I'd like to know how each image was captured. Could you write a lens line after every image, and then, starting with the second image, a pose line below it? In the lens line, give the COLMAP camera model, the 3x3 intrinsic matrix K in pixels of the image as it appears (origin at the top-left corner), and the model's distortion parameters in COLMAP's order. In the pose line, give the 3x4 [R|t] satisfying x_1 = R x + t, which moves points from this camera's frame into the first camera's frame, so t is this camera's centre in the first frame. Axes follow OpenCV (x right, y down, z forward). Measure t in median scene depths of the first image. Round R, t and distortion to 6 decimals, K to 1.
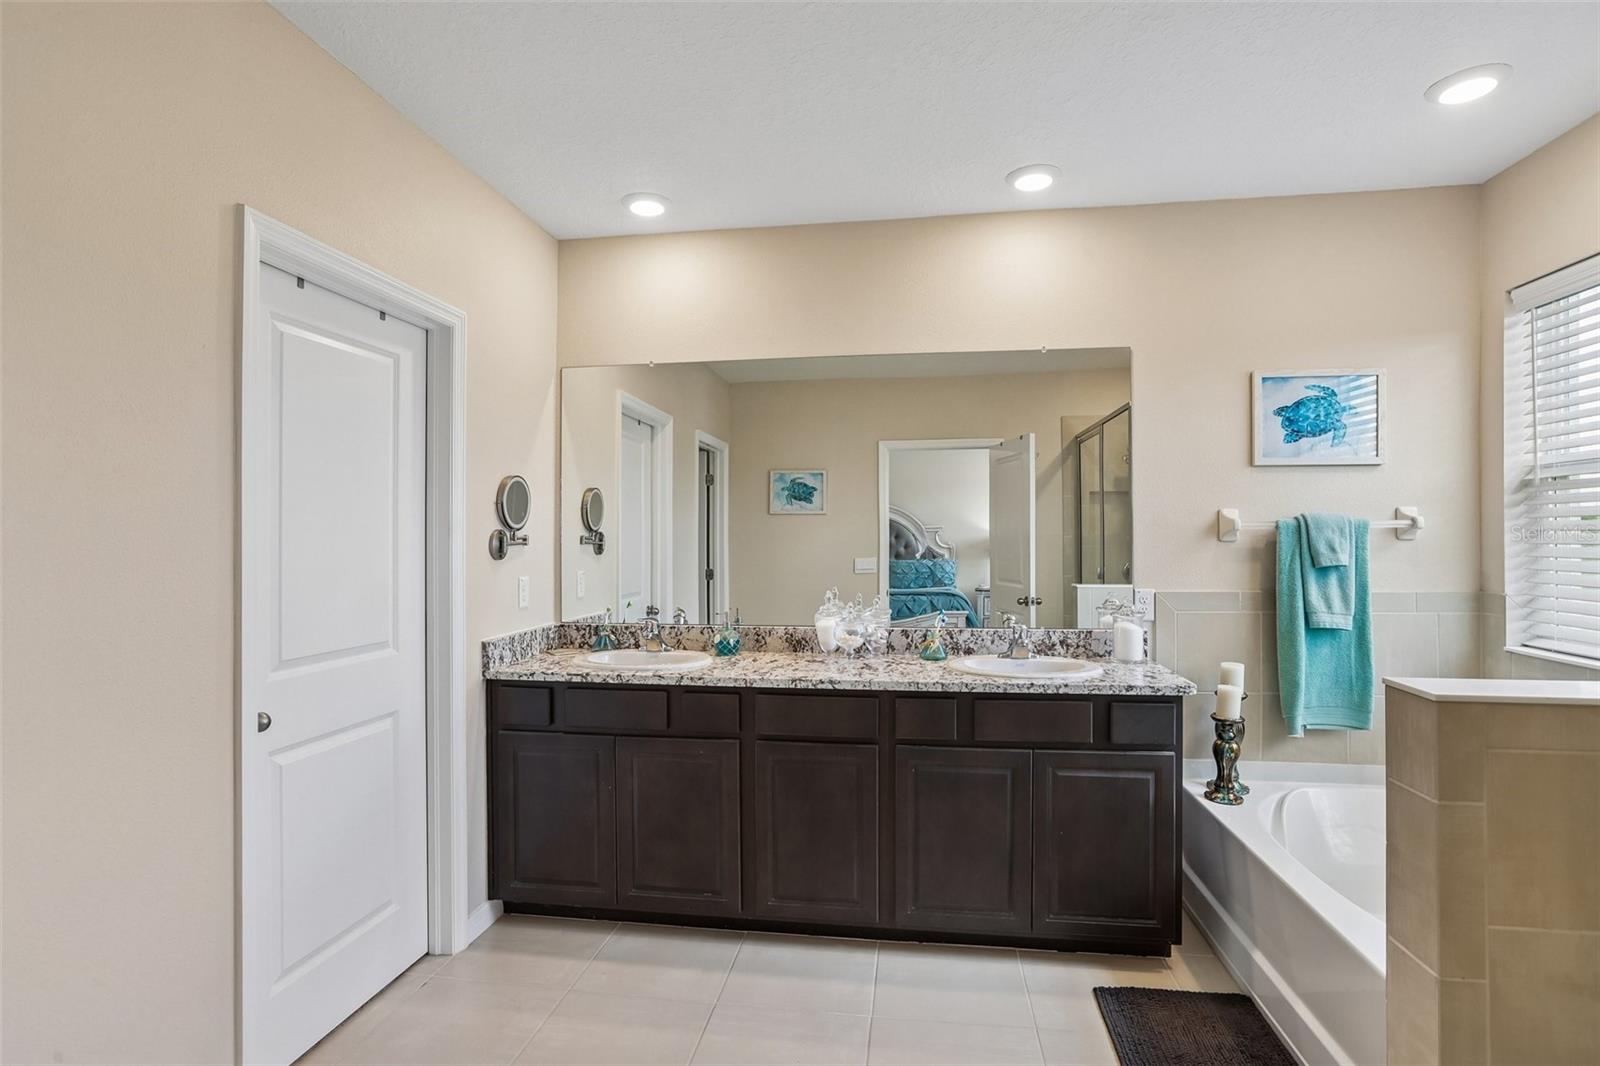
lens RADIAL K [[798.6, 0, 784.5], [0, 798.6, 528.4], [0, 0, 1]] dist [-0.033025, 0.000972]
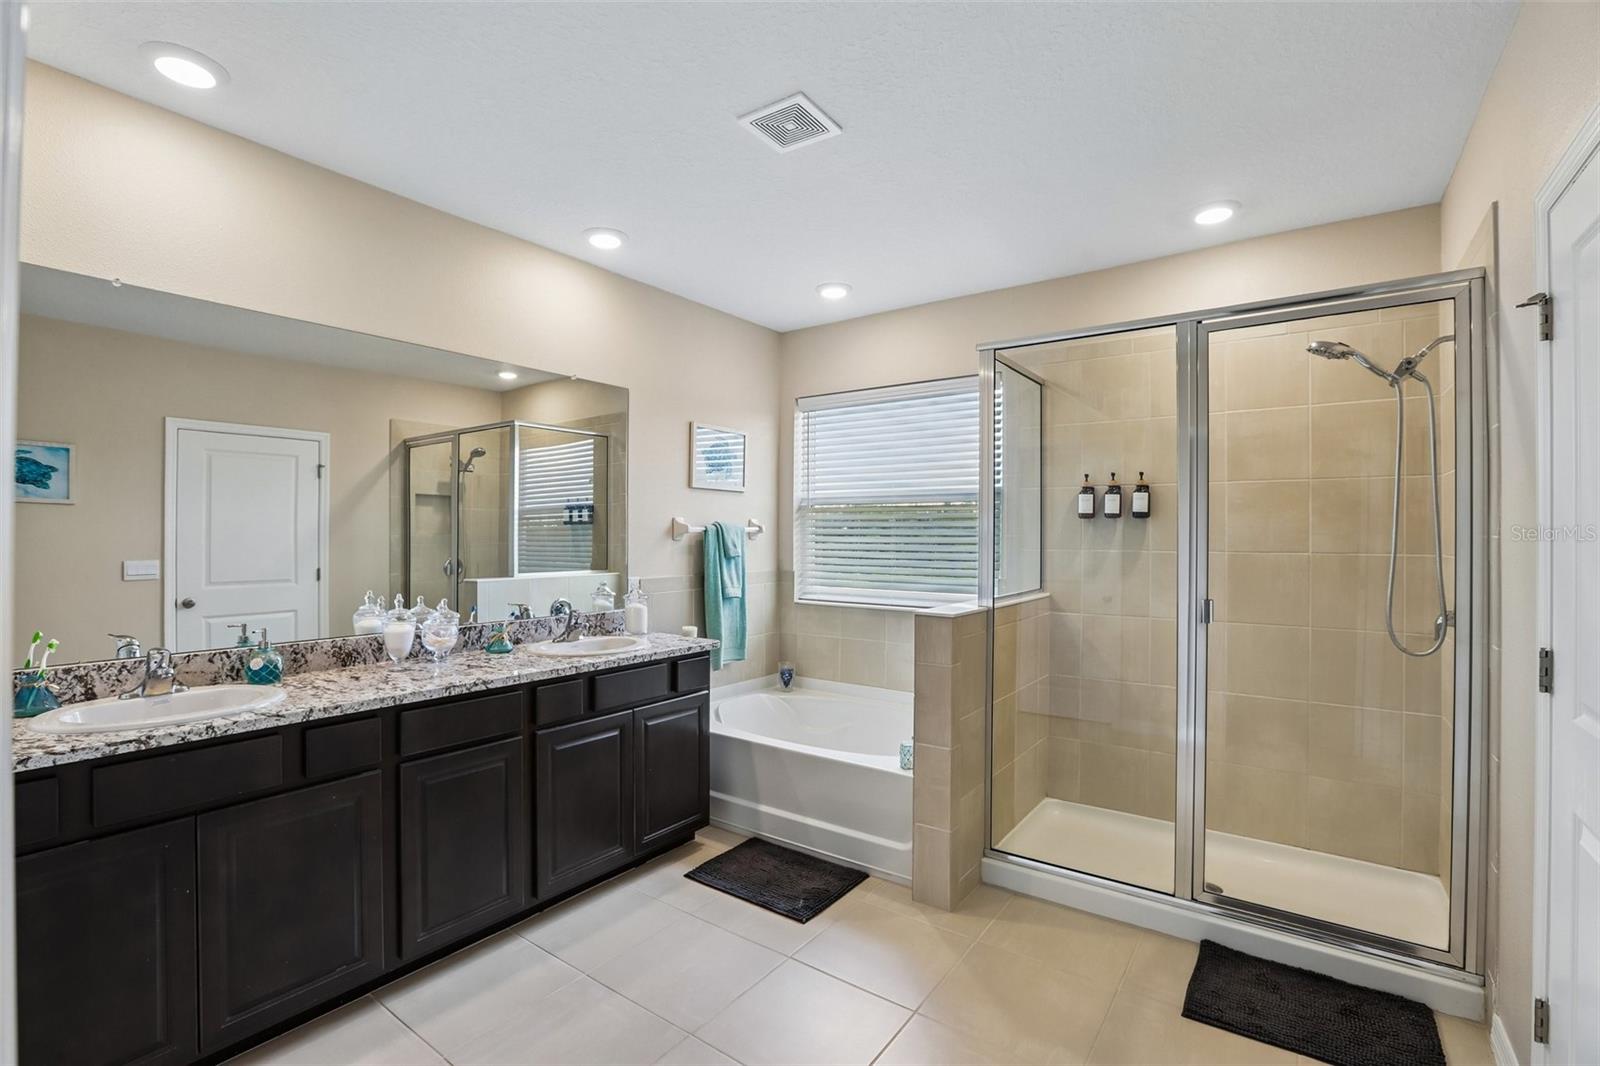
lens RADIAL K [[726.7, 0, 797.9], [0, 726.7, 532.2], [0, 0, 1]] dist [-0.055226, 0.020078]
pose [[0.450405, 0.011034, 0.892756, -0.517709], [-0.013222, 0.999896, -0.005687, 0.007336], [-0.892726, -0.009242, 0.450505, 0.242774]]
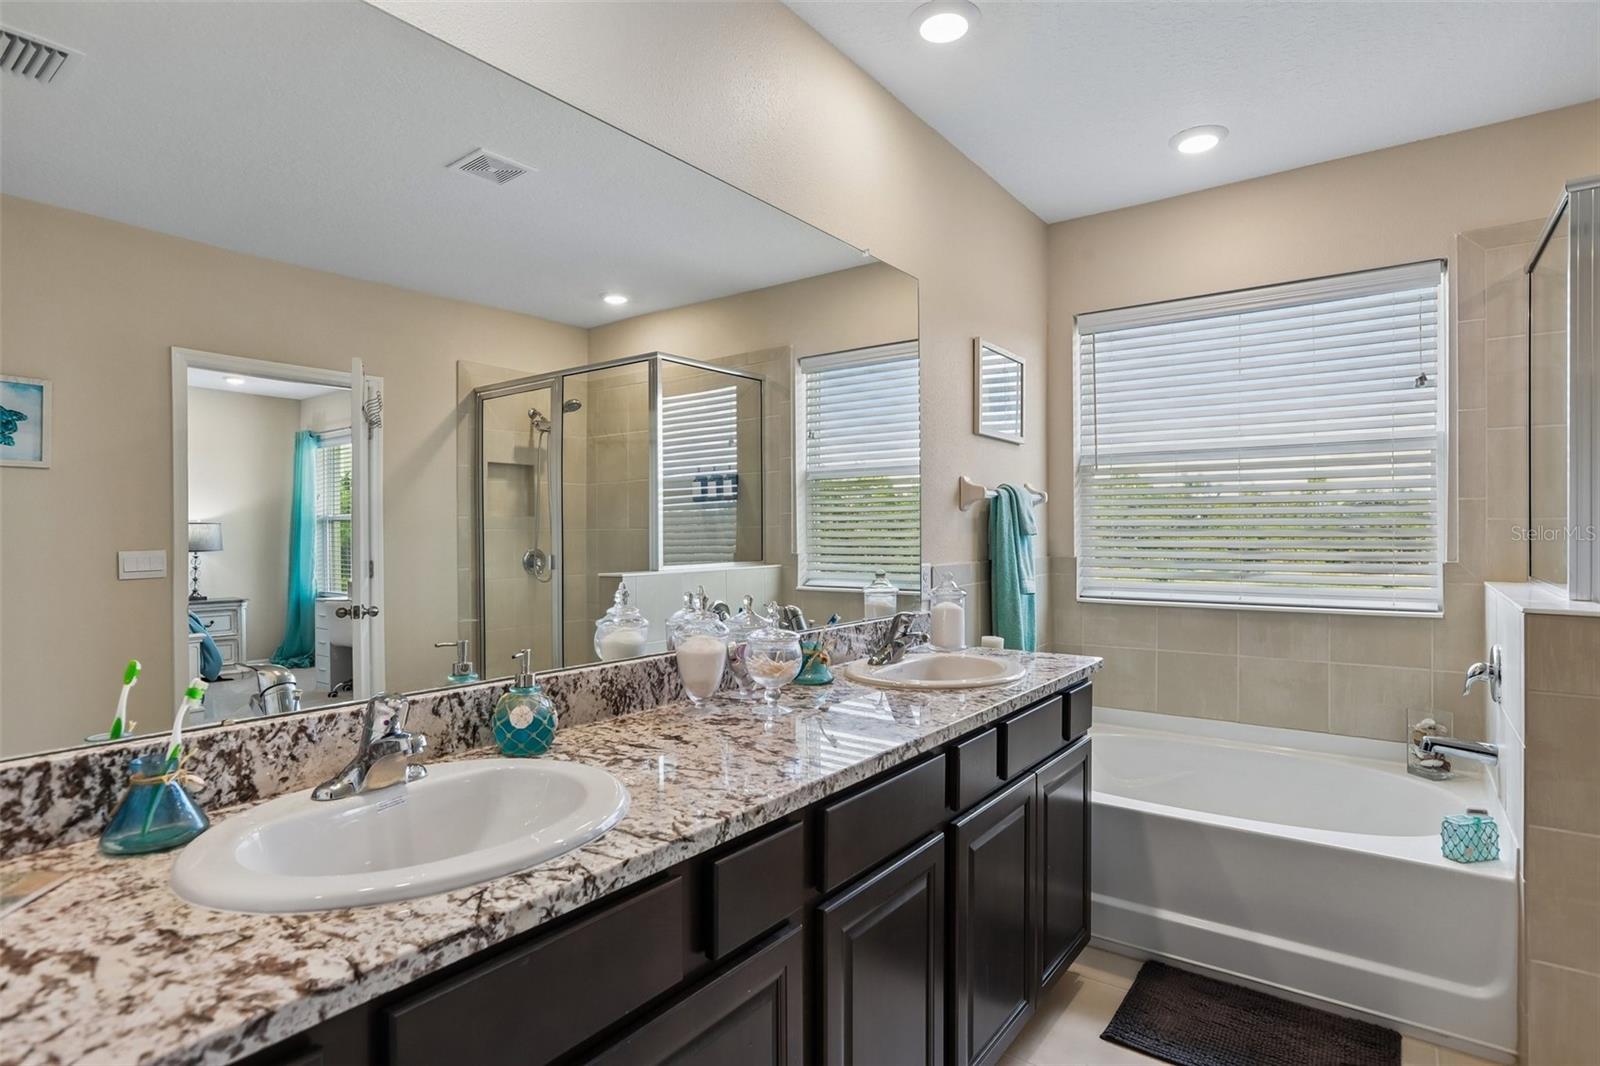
lens RADIAL K [[833.8, 0, 800.0], [0, 833.8, 533.0], [0, 0, 1]] dist [-0.054559, 0.033979]
pose [[0.457257, 0.003443, 0.889328, -0.441880], [-0.005513, 0.999984, -0.001037, 0.048511], [-0.889318, -0.004429, 0.457269, 0.756726]]
